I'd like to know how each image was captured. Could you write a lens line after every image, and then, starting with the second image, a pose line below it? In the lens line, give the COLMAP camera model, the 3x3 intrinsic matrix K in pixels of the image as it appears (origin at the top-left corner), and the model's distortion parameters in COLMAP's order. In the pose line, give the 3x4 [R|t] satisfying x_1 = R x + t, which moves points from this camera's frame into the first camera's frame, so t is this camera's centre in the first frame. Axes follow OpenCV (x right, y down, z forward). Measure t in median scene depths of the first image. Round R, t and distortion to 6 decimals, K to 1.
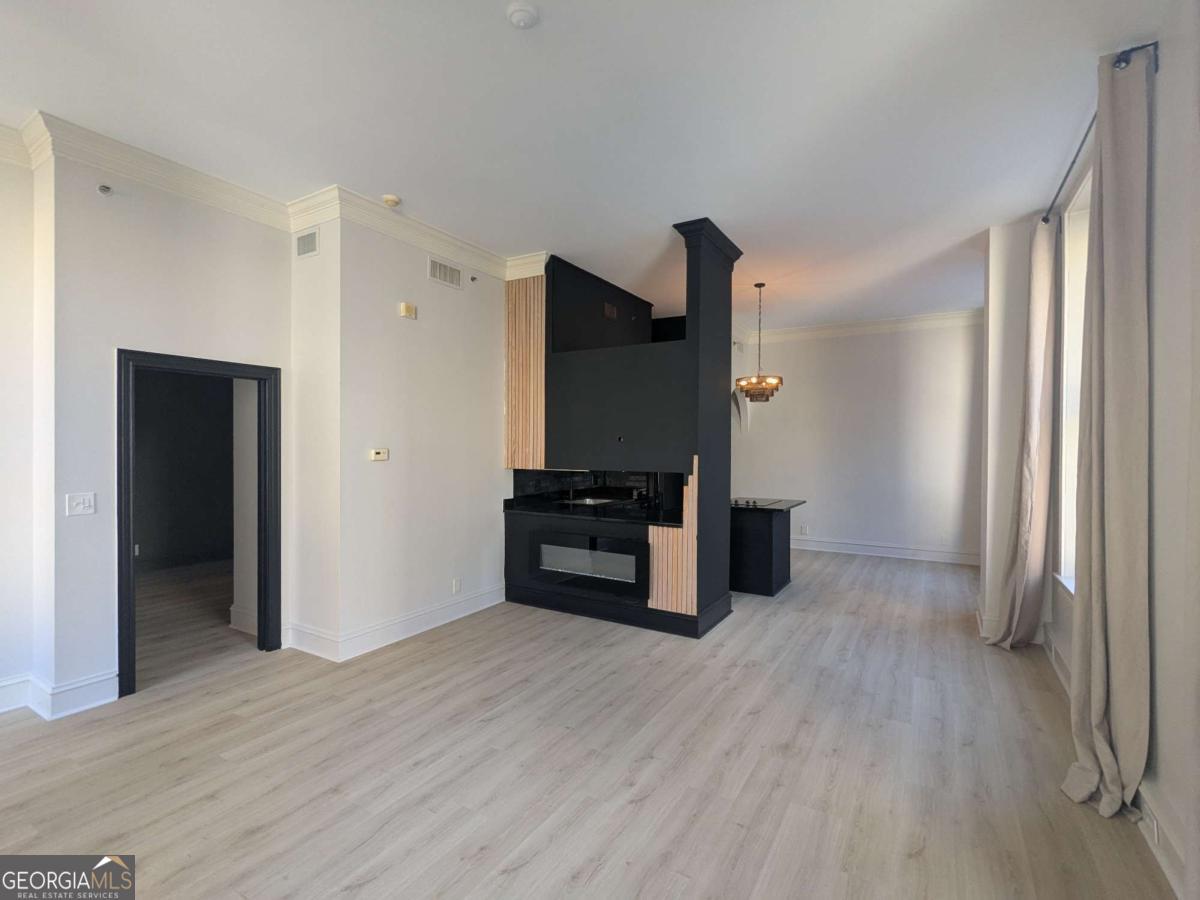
lens RADIAL K [[565.0, 0, 600.8], [0, 565.0, 448.2], [0, 0, 1]] dist [-0.006539, 0.004735]
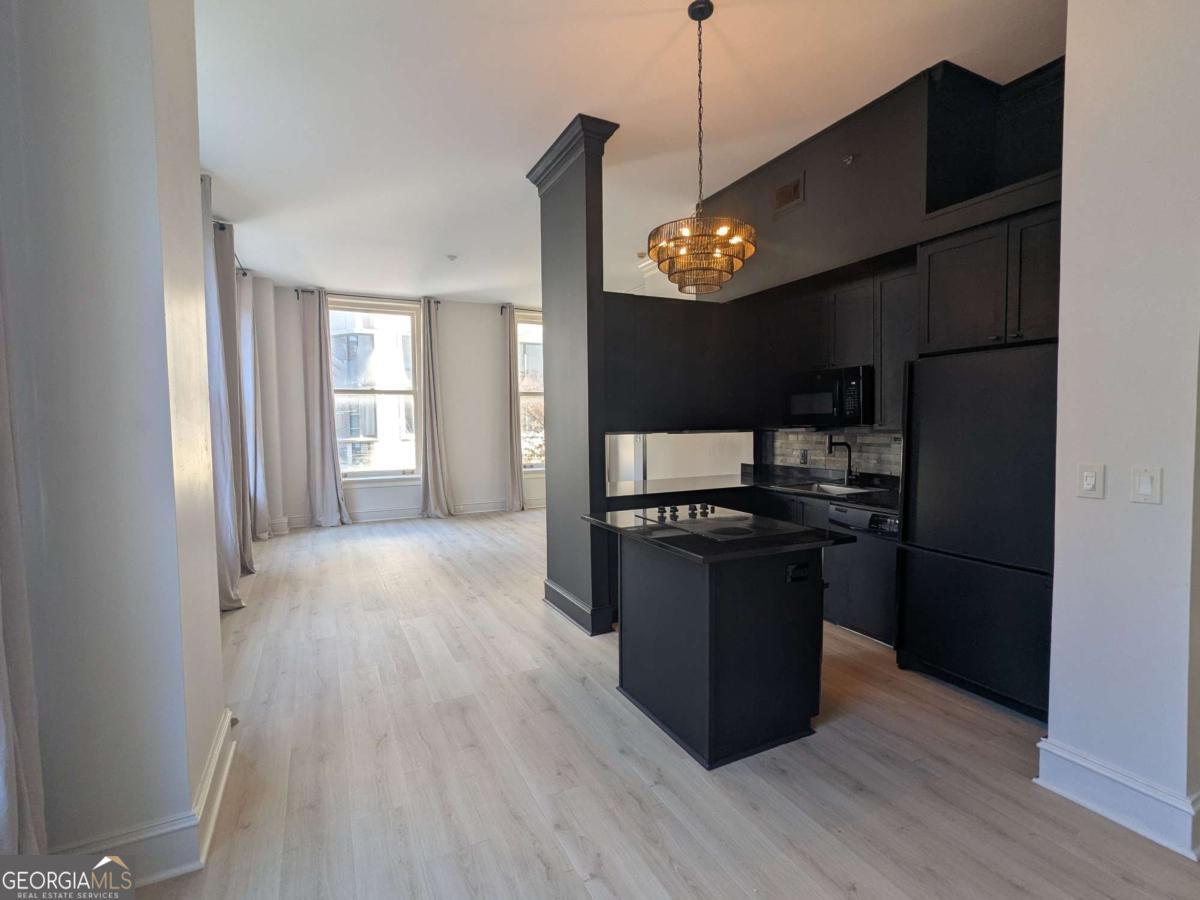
lens RADIAL K [[565.0, 0, 600.8], [0, 565.0, 448.2], [0, 0, 1]] dist [-0.006539, 0.004735]
pose [[-0.537848, 0.040213, -0.842082, 0.977681], [0.002839, 0.998942, 0.045890, 0.023859], [0.843037, 0.022291, -0.537393, 1.662347]]
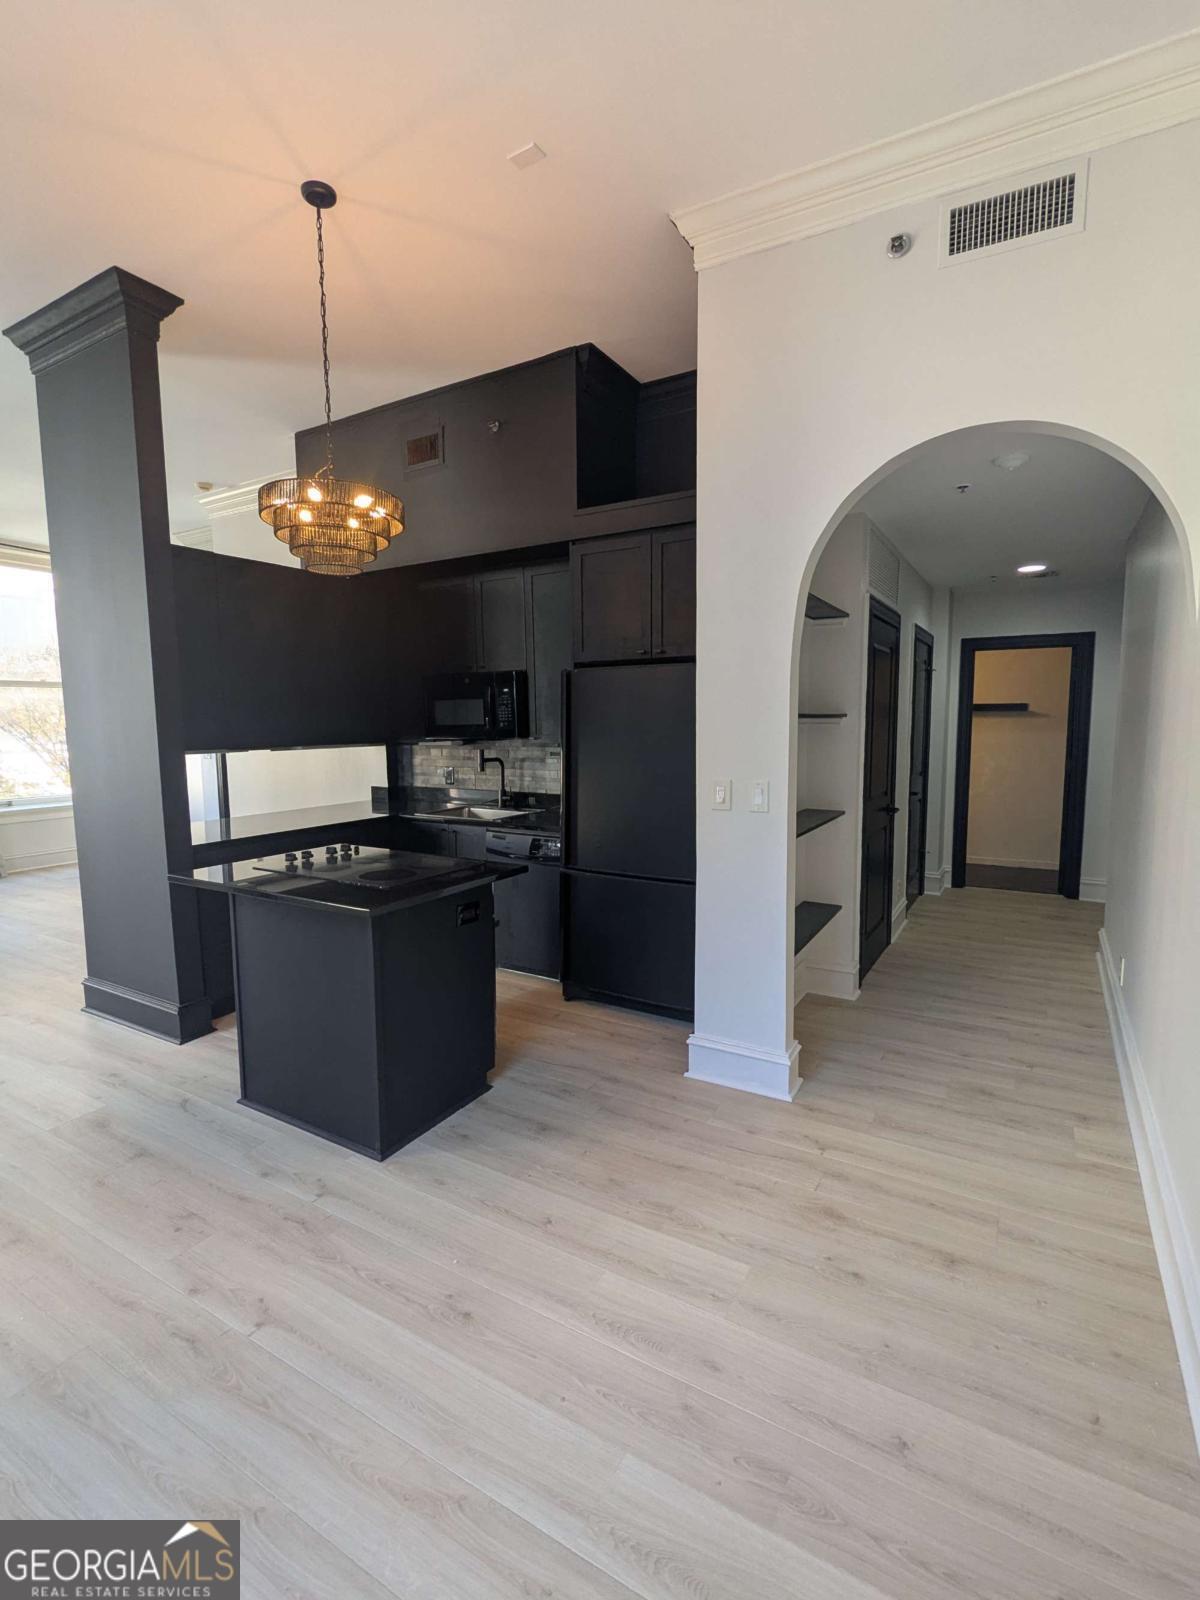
lens RADIAL K [[753.4, 0, 600.0], [0, 753.4, 800.0], [0, 0, 1]] dist [-0.006539, 0.004735]
pose [[0.005107, 0.101813, -0.994790, 1.047921], [0.002606, 0.994799, 0.101827, 0.008602], [0.999984, -0.003113, 0.004815, 1.640093]]
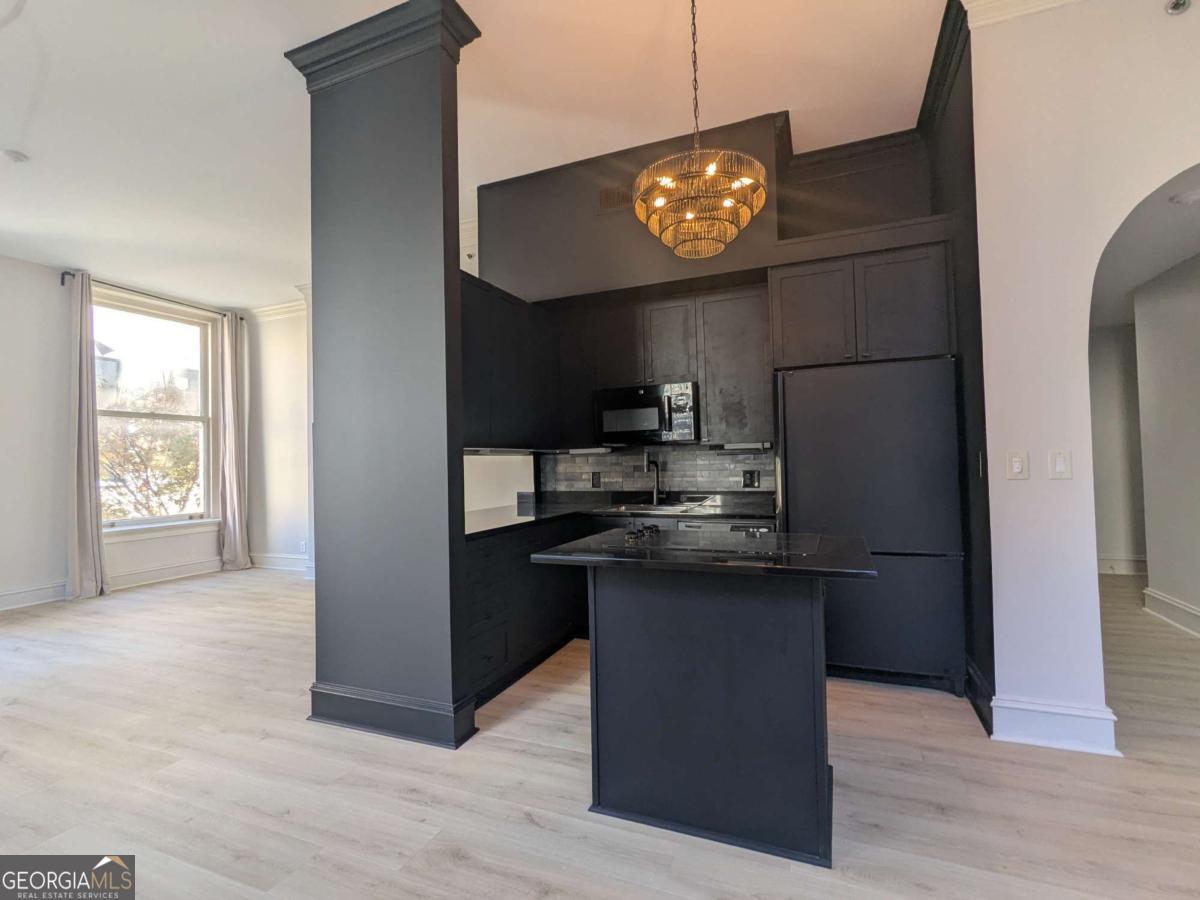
lens RADIAL K [[565.0, 0, 600.8], [0, 565.0, 448.2], [0, 0, 1]] dist [-0.006539, 0.004735]
pose [[0.145961, -0.033843, -0.988711, 0.866775], [0.016289, 0.999361, -0.031803, 0.067055], [0.989156, -0.011463, 0.146419, 1.263898]]
